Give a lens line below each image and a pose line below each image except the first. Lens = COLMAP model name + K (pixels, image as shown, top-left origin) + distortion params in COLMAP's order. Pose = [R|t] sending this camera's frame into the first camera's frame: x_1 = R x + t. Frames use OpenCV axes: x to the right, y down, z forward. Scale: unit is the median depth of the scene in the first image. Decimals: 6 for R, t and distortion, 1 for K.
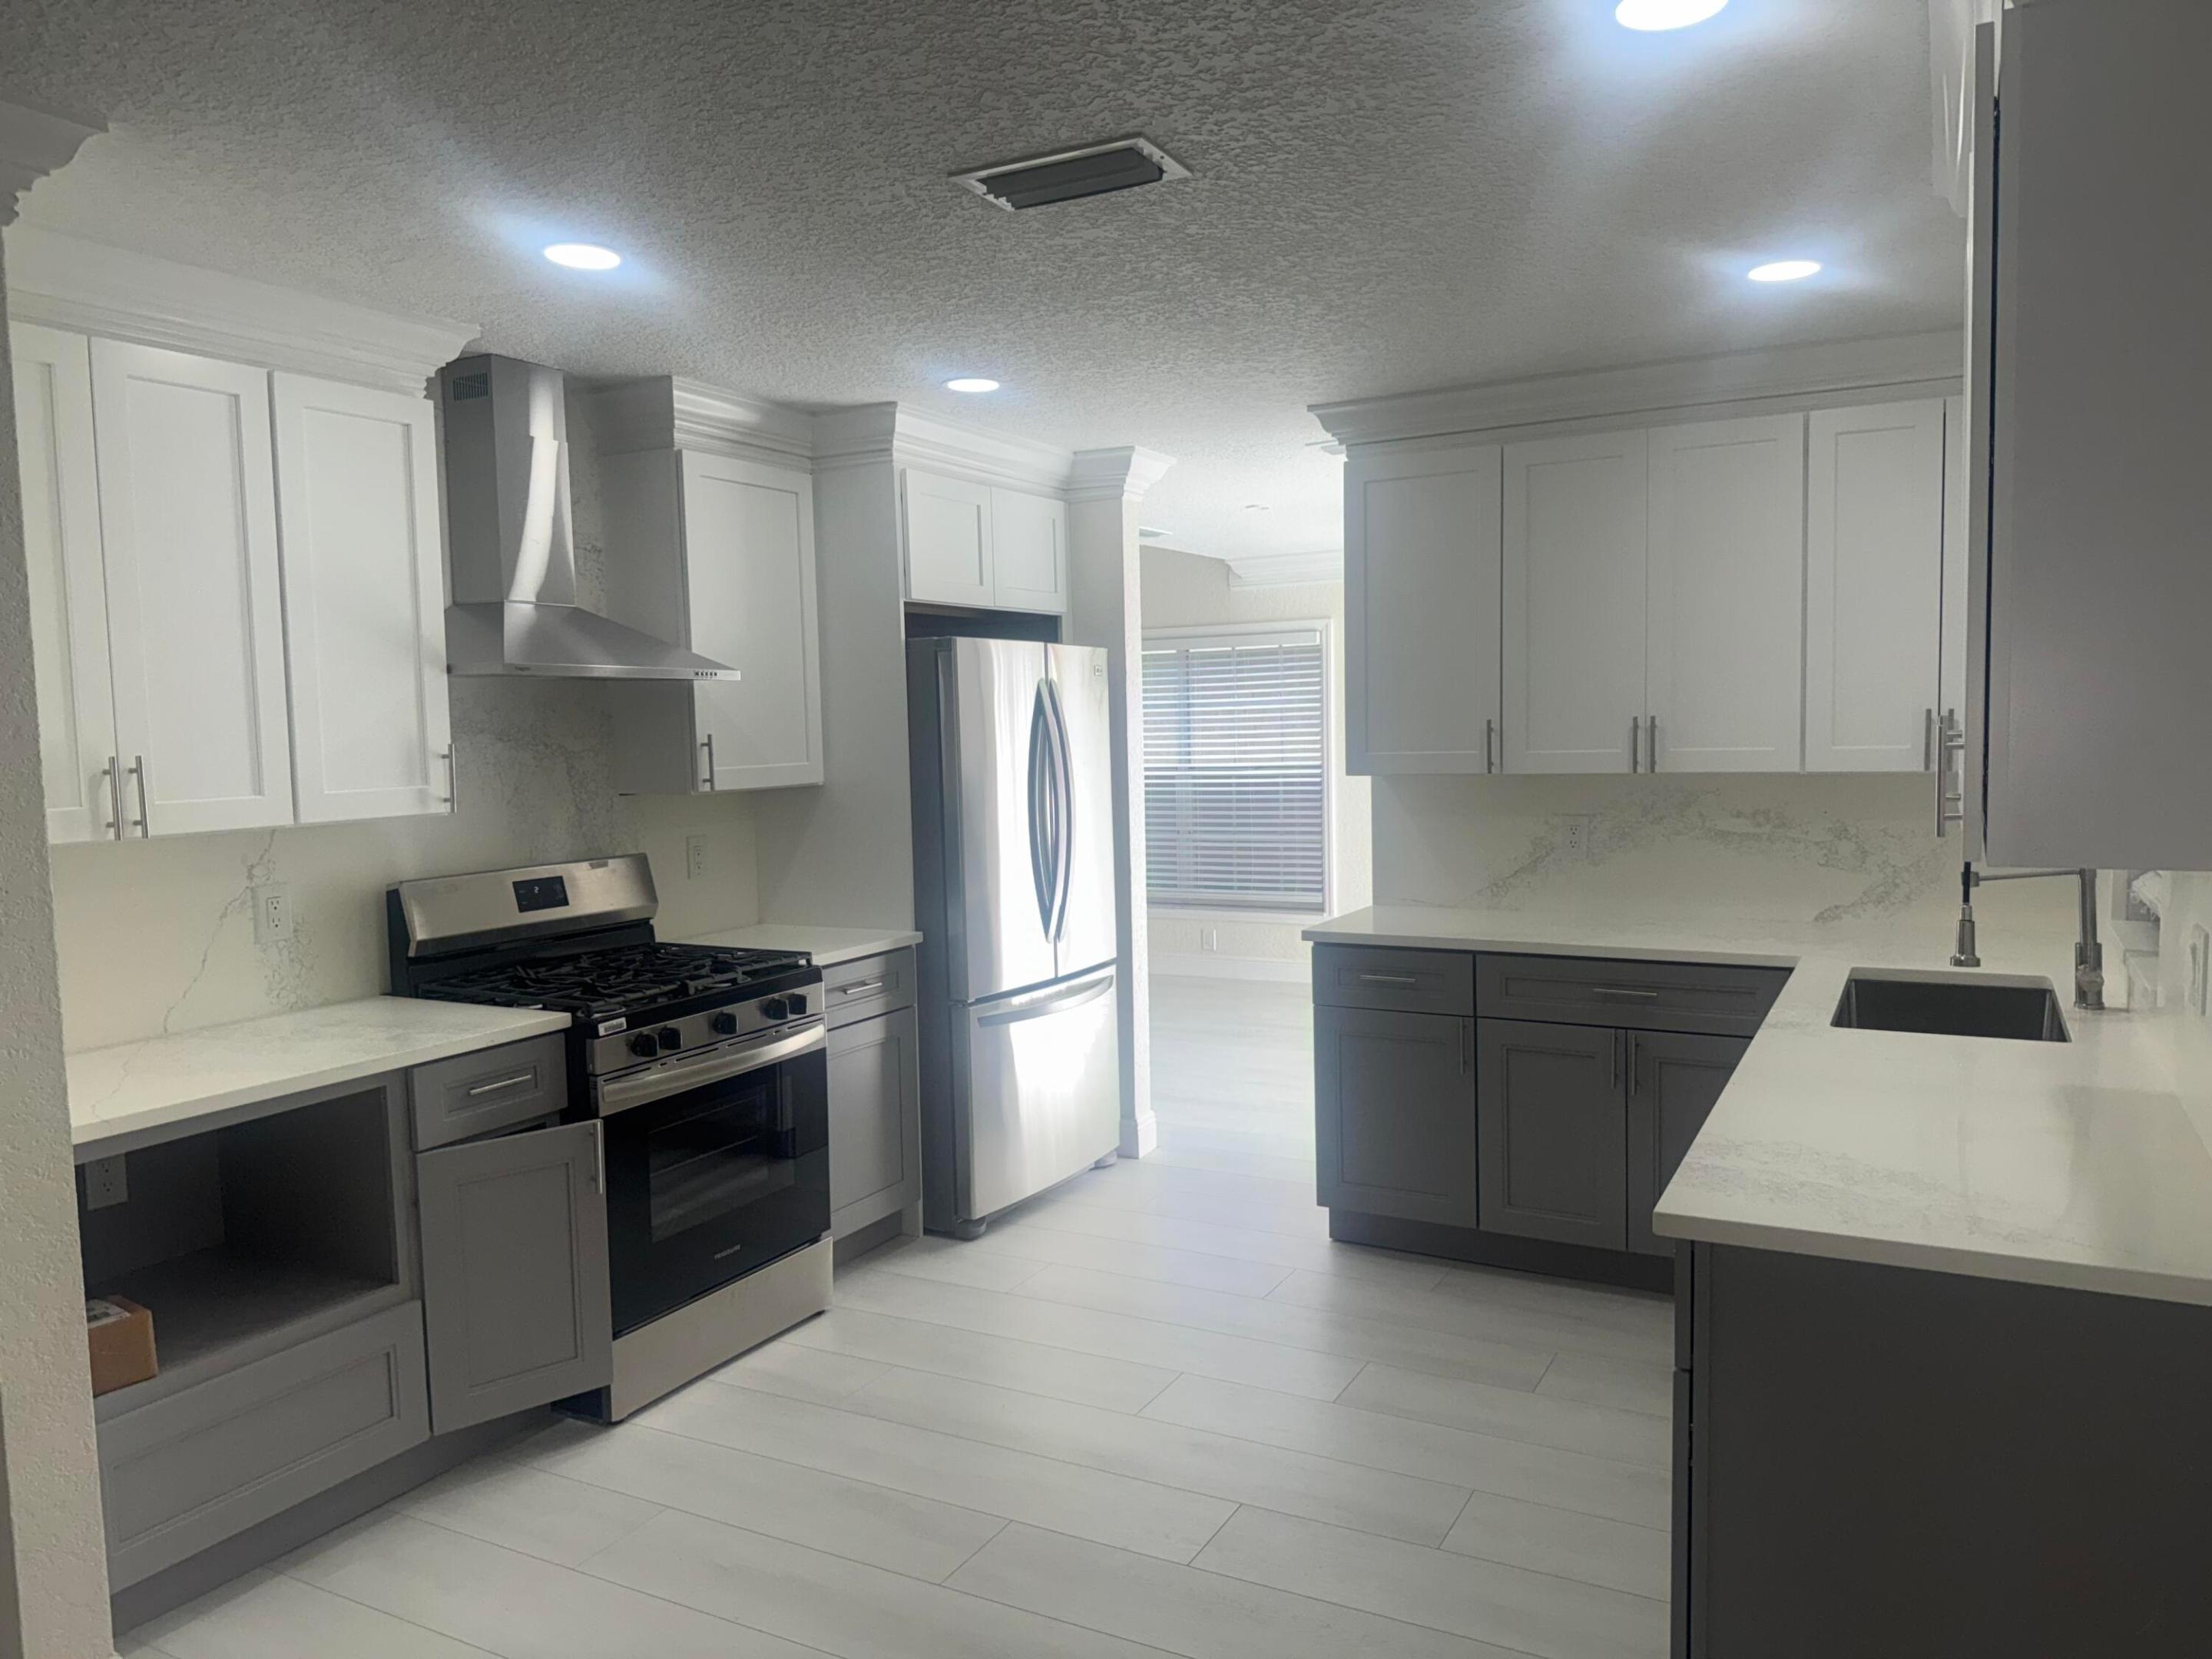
lens RADIAL K [[1563.4, 0, 1097.2], [0, 1563.4, 825.9], [0, 0, 1]] dist [0.036101, -0.034513]
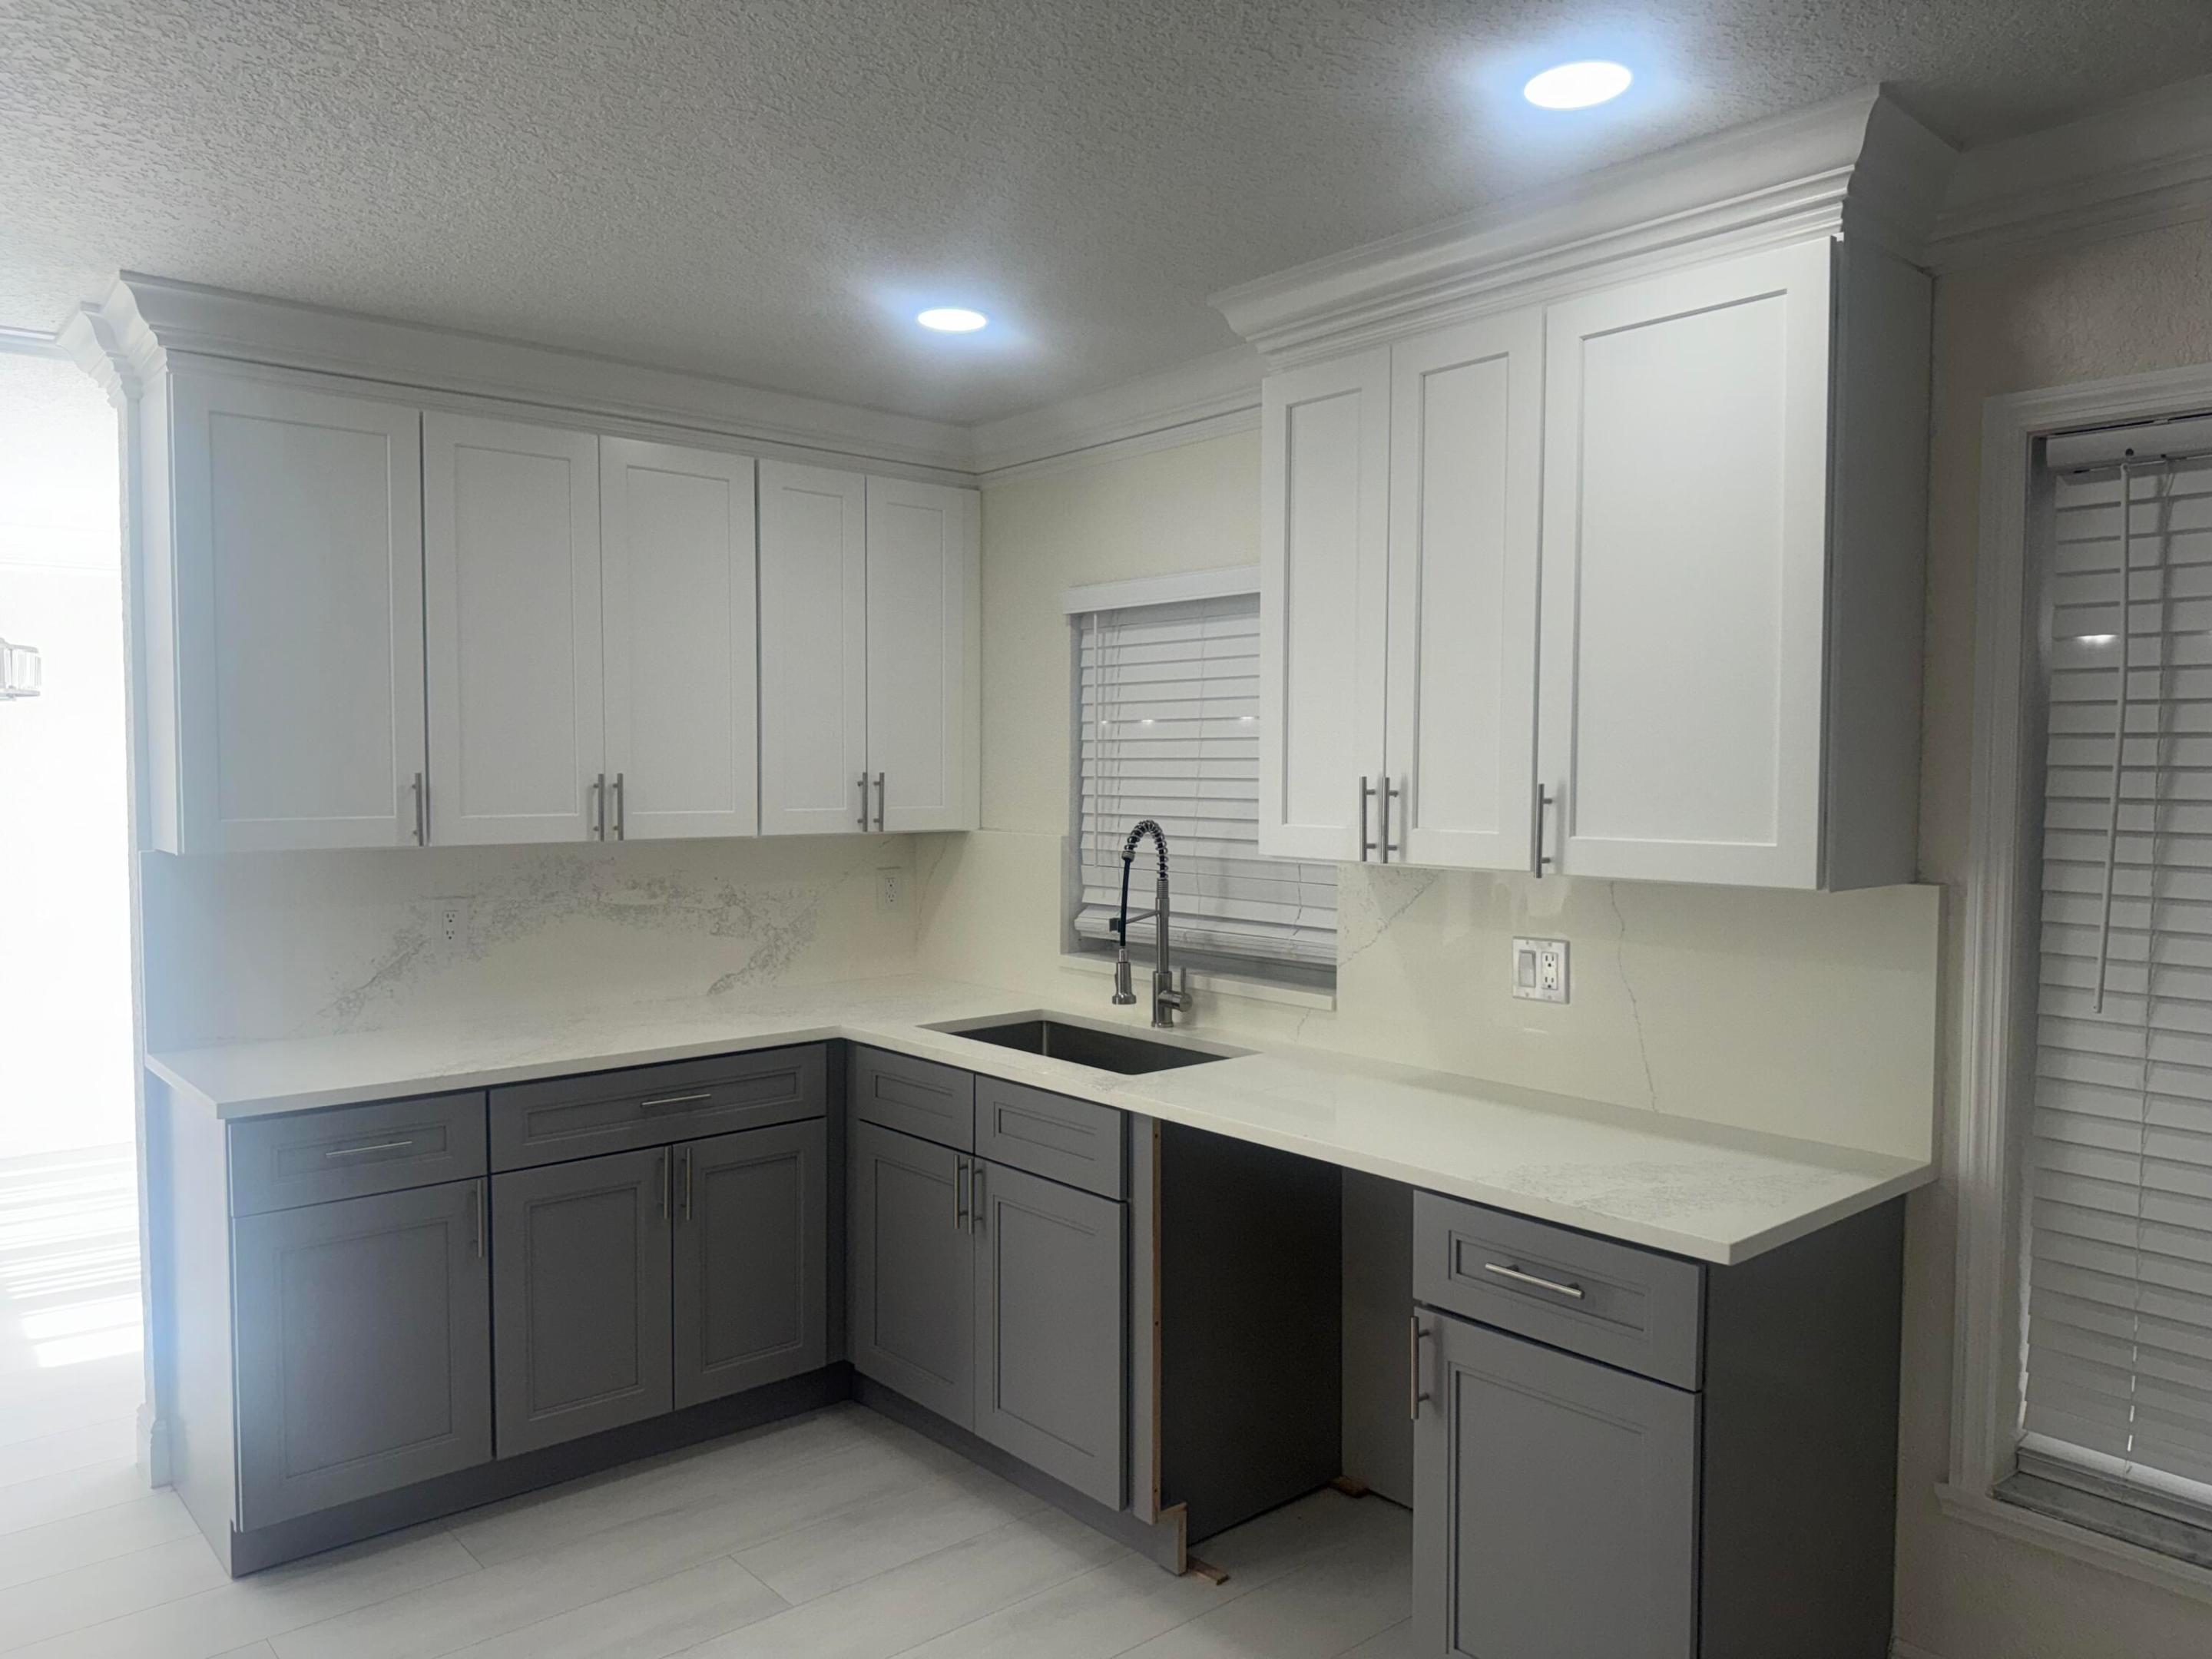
lens RADIAL K [[1563.4, 0, 1096.6], [0, 1563.4, 836.5], [0, 0, 1]] dist [0.036101, -0.034513]
pose [[0.355785, -0.020241, 0.934349, -0.379375], [0.056678, 0.998393, 0.000046, -0.023213], [-0.932848, 0.052941, 0.356360, 0.500071]]
